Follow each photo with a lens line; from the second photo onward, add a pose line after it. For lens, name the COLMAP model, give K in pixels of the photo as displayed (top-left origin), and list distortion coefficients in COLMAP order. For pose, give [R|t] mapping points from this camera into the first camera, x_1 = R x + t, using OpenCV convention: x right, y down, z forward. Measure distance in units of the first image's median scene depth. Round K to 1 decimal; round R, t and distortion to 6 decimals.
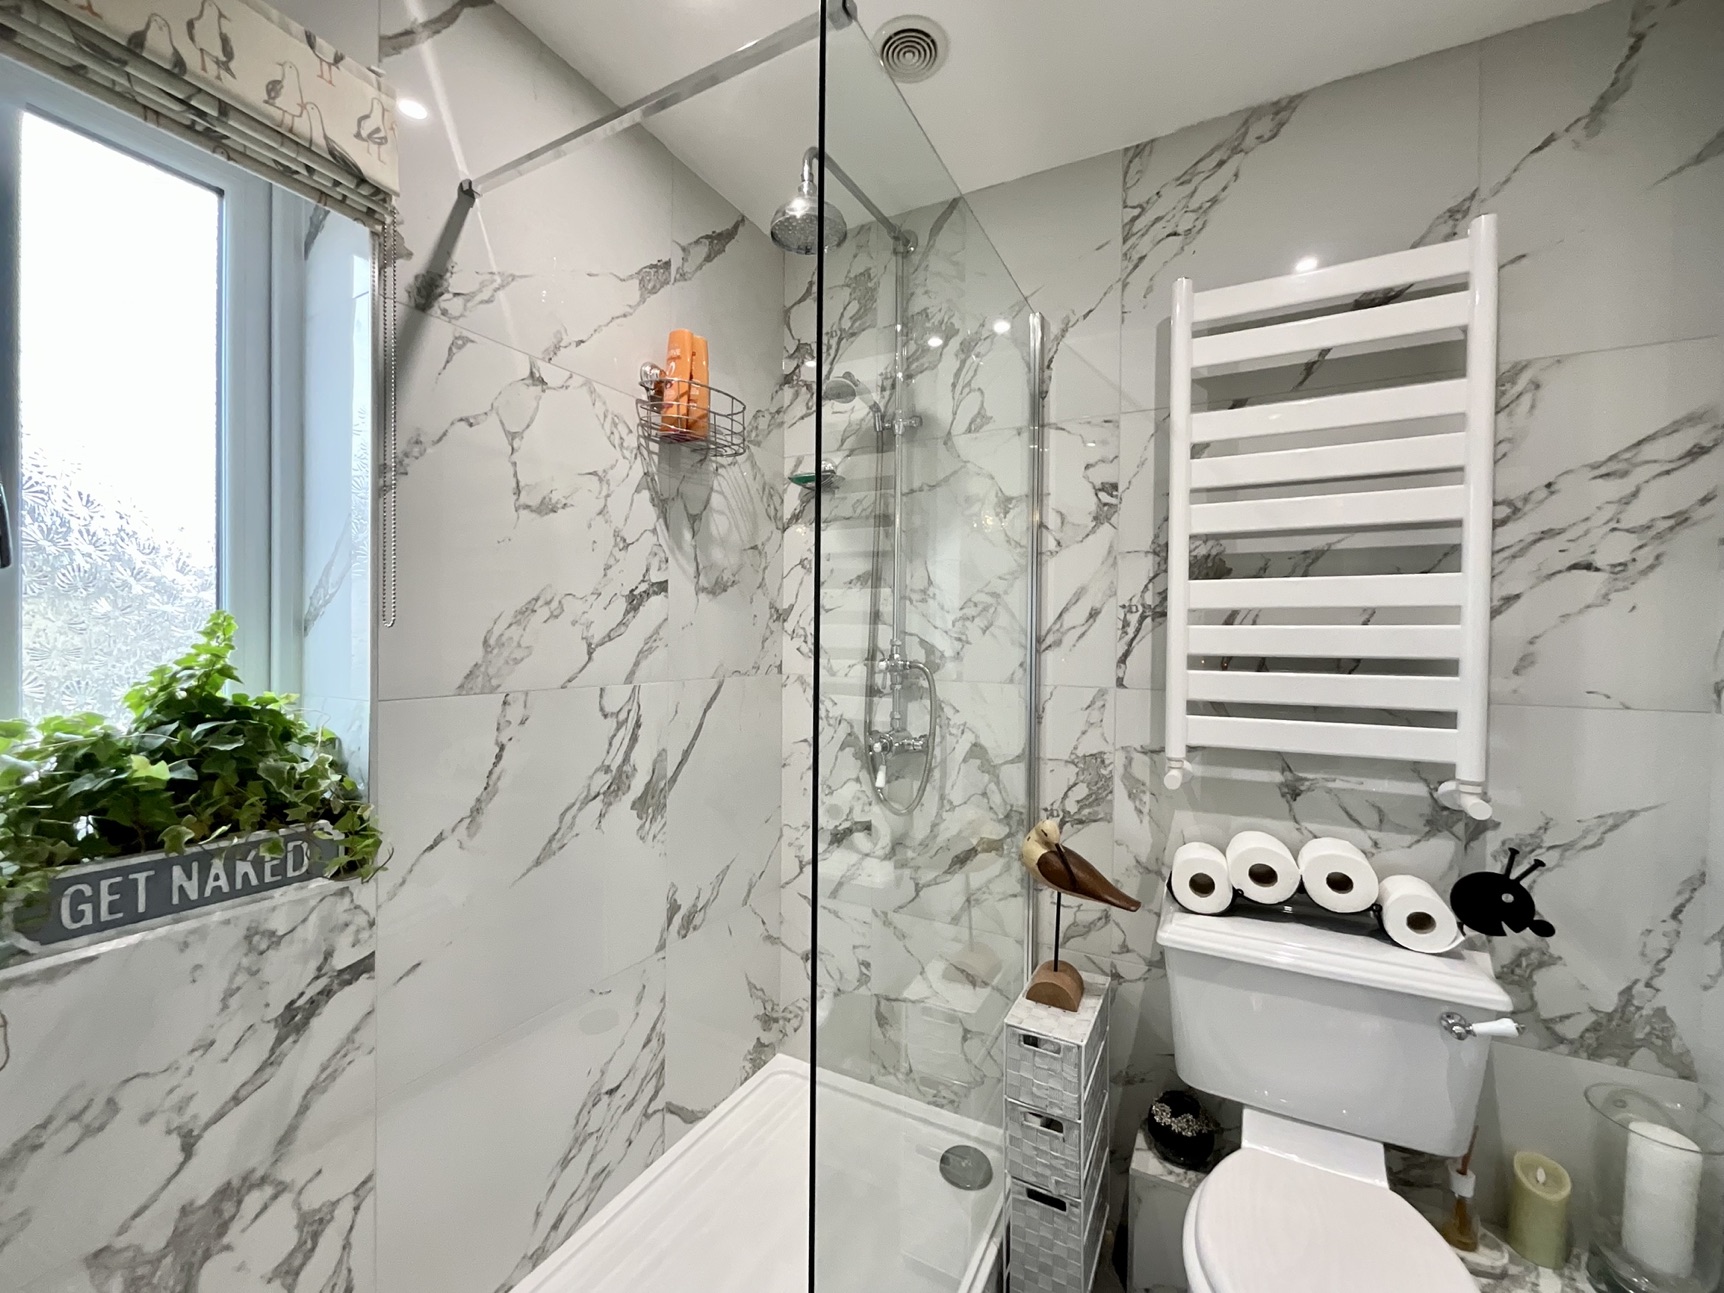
lens RADIAL K [[699.3, 0, 861.2], [0, 699.3, 646.8], [0, 0, 1]] dist [0.002871, -0.001903]
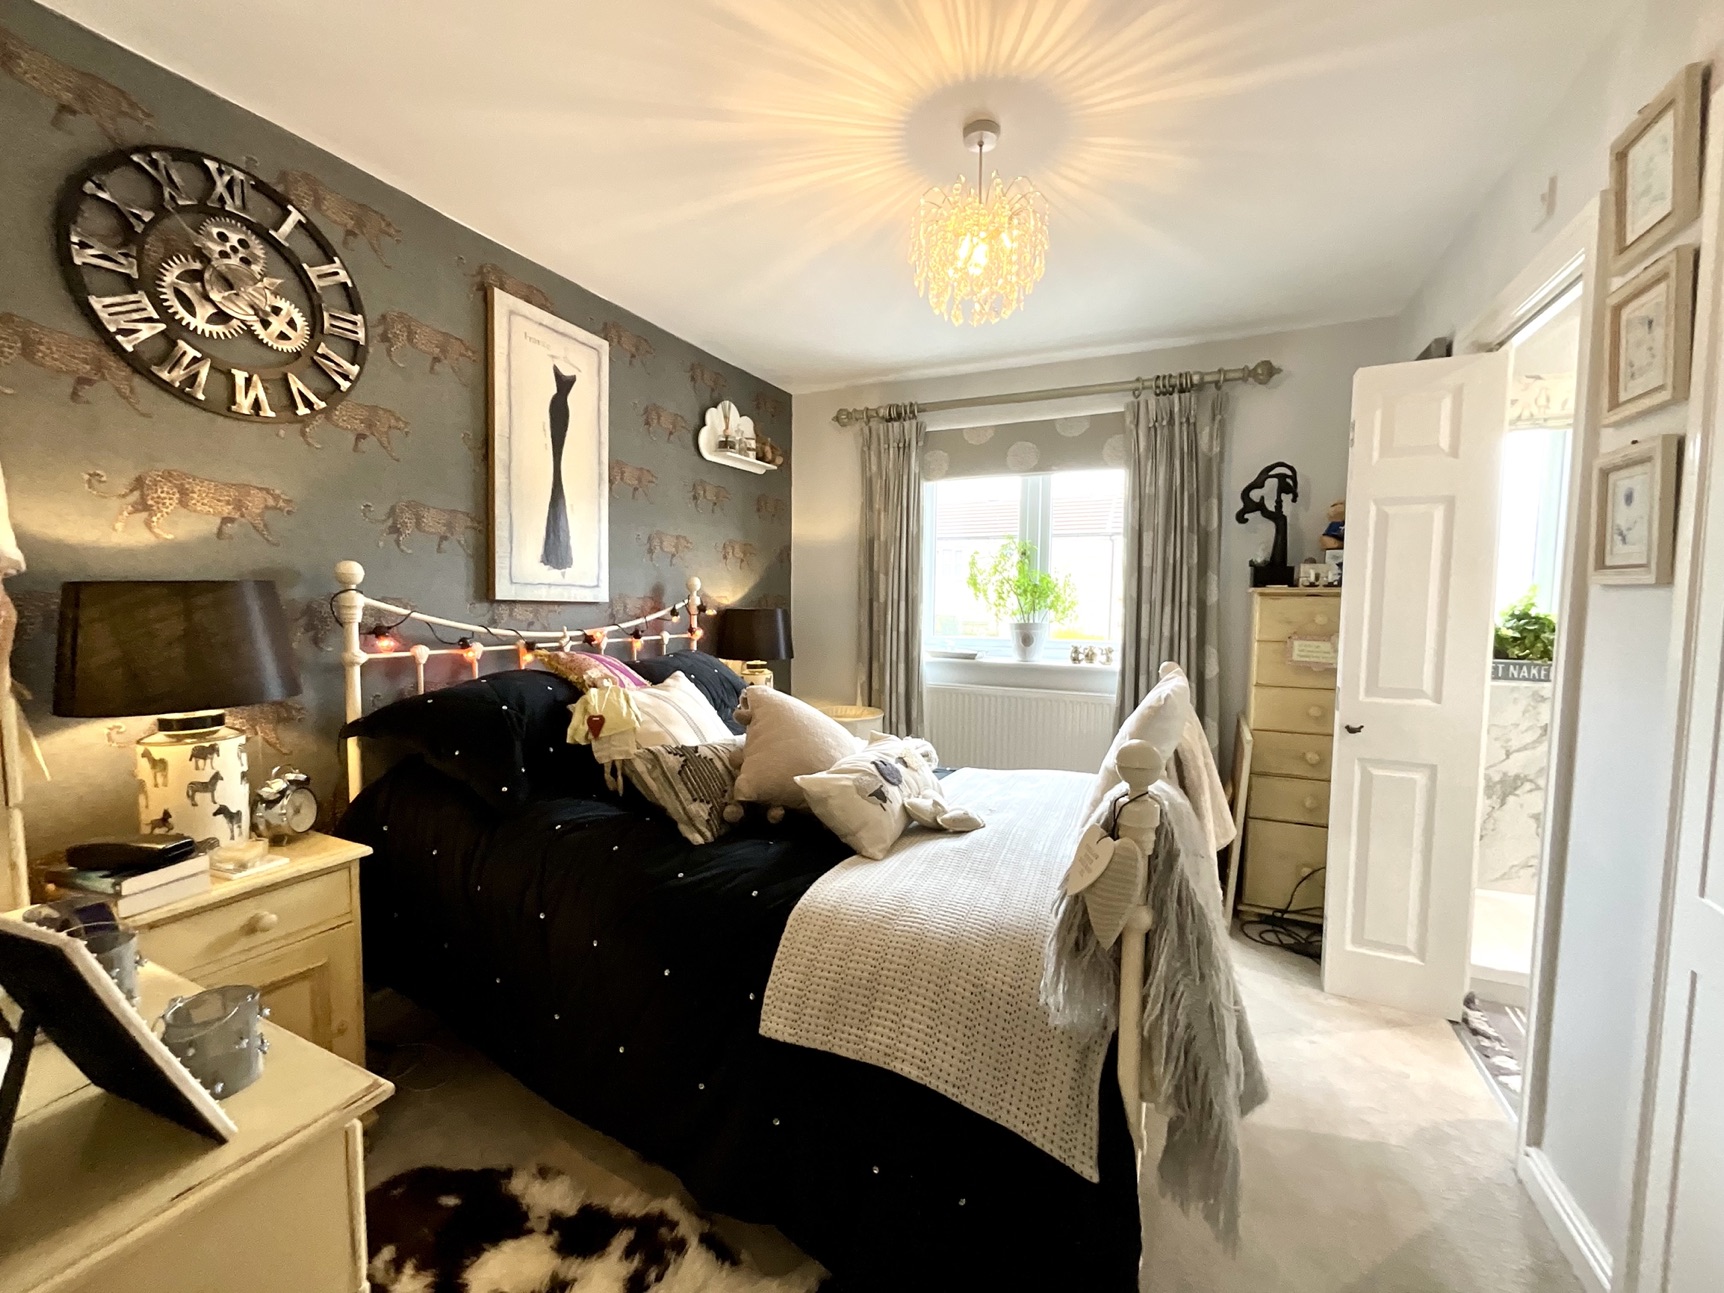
lens RADIAL K [[699.3, 0, 857.6], [0, 699.3, 646.3], [0, 0, 1]] dist [0.002871, -0.001903]
pose [[0.047067, 0.059225, -0.997134, 1.355905], [-0.024610, 0.998007, 0.058115, 0.080001], [0.998589, 0.021804, 0.048430, -1.406012]]
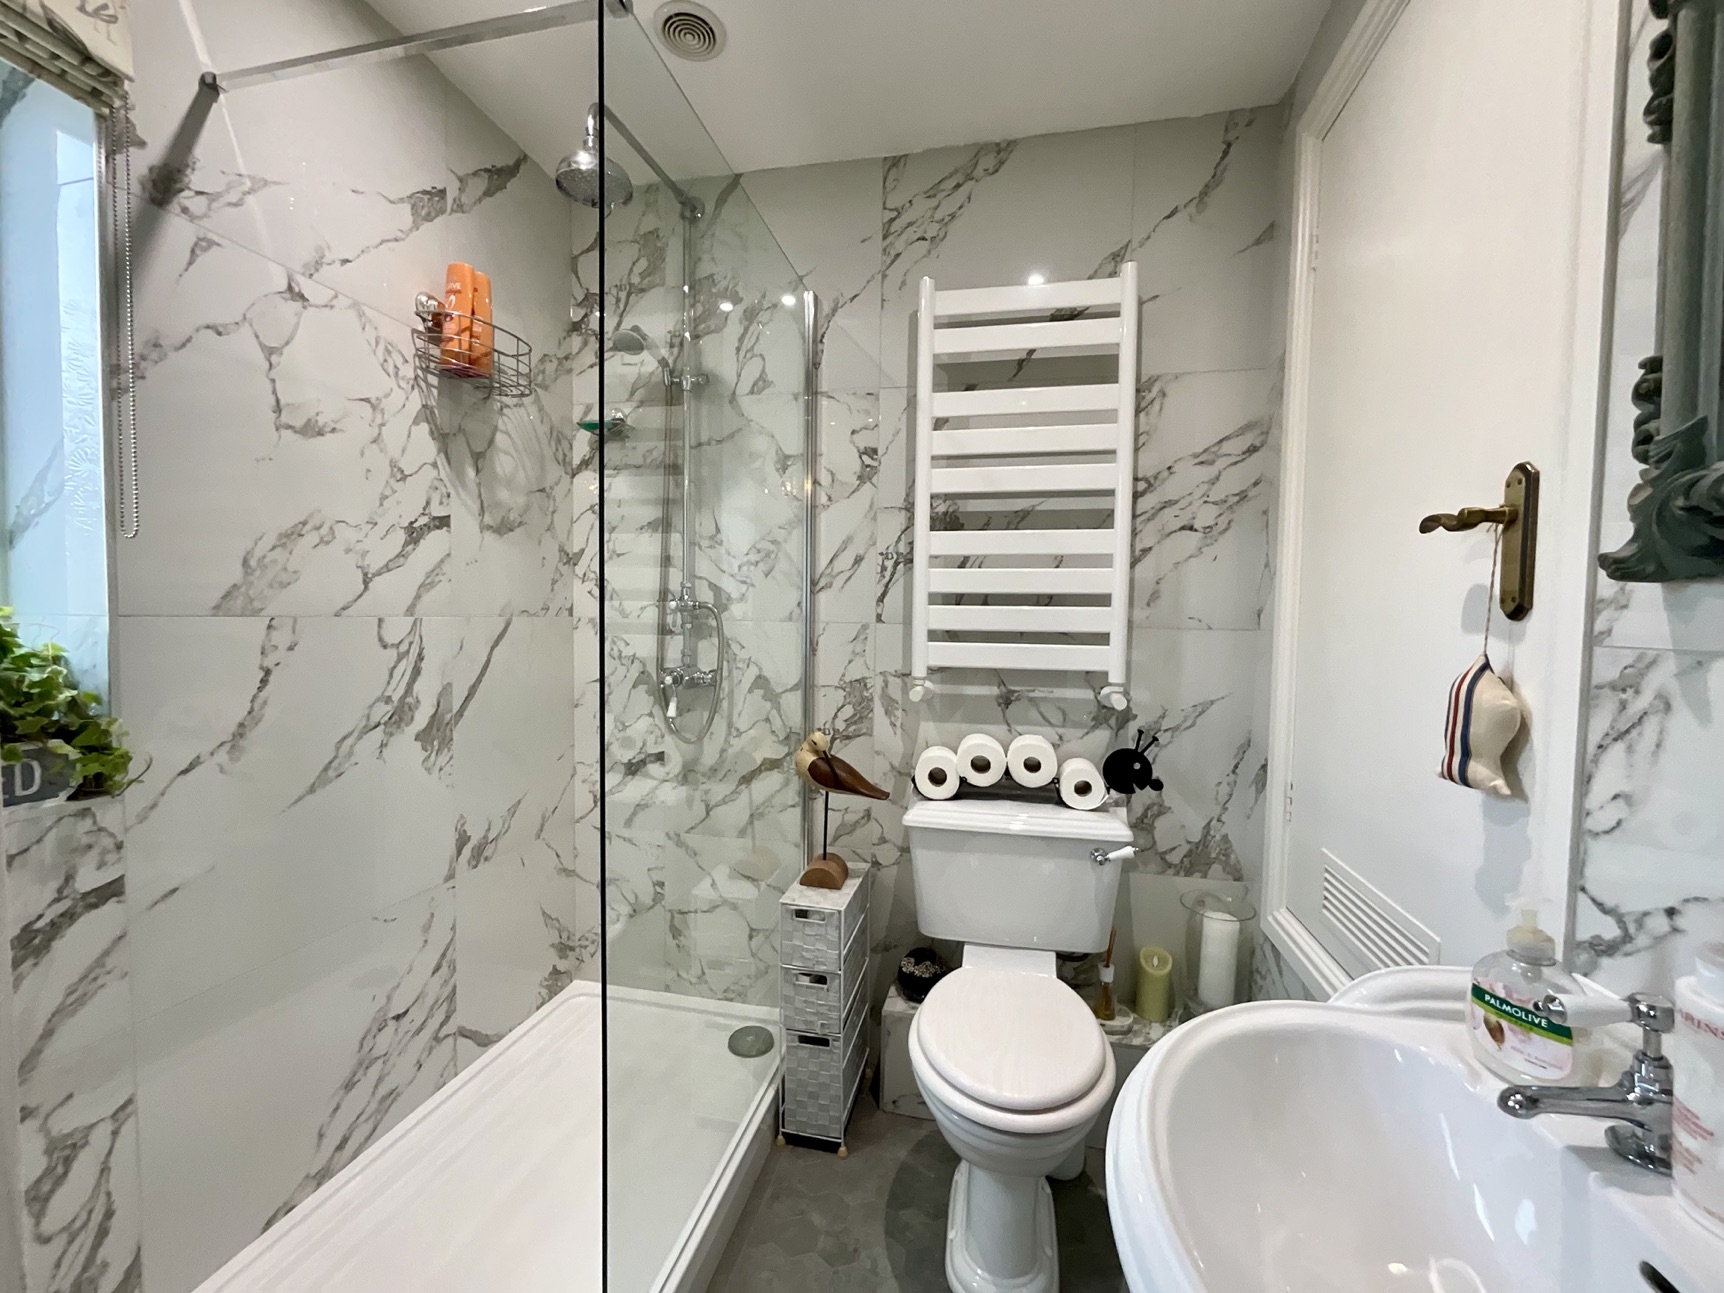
lens RADIAL K [[699.3, 0, 860.4], [0, 699.3, 648.3], [0, 0, 1]] dist [0.002871, -0.001903]
pose [[0.962658, -0.008290, 0.270592, 0.020910], [-0.002190, 0.999260, 0.038405, 0.067082], [-0.270710, -0.037564, 0.961928, -0.160080]]
